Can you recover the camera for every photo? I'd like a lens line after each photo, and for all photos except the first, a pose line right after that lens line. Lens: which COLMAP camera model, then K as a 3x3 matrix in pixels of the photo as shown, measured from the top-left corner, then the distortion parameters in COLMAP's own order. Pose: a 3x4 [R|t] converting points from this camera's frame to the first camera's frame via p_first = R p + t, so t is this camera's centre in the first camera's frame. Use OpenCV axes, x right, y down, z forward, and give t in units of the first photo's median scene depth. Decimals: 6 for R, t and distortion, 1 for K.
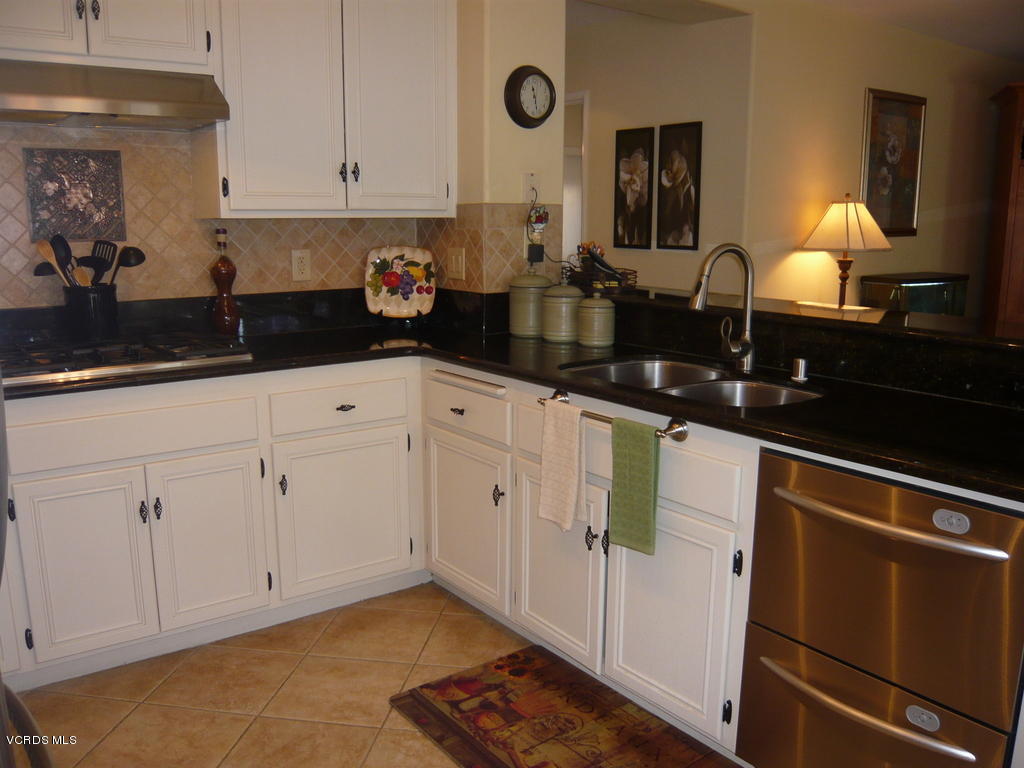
lens RADIAL K [[859.7, 0, 511.9], [0, 859.7, 383.4], [0, 0, 1]] dist [-0.082248, 0.019094]
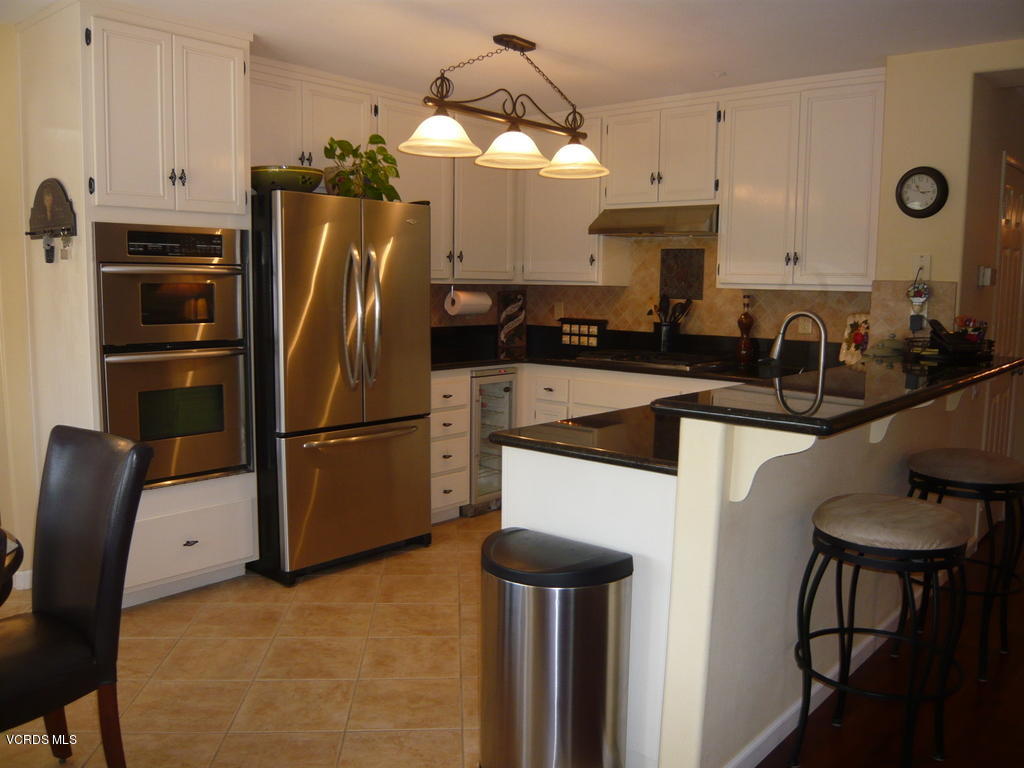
lens RADIAL K [[859.7, 0, 507.7], [0, 859.7, 383.4], [0, 0, 1]] dist [-0.082248, 0.019094]
pose [[0.206225, 0.113985, -0.971843, 1.051095], [-0.199126, 0.977298, 0.072370, -0.044261], [0.958029, 0.178595, 0.224240, 0.229505]]
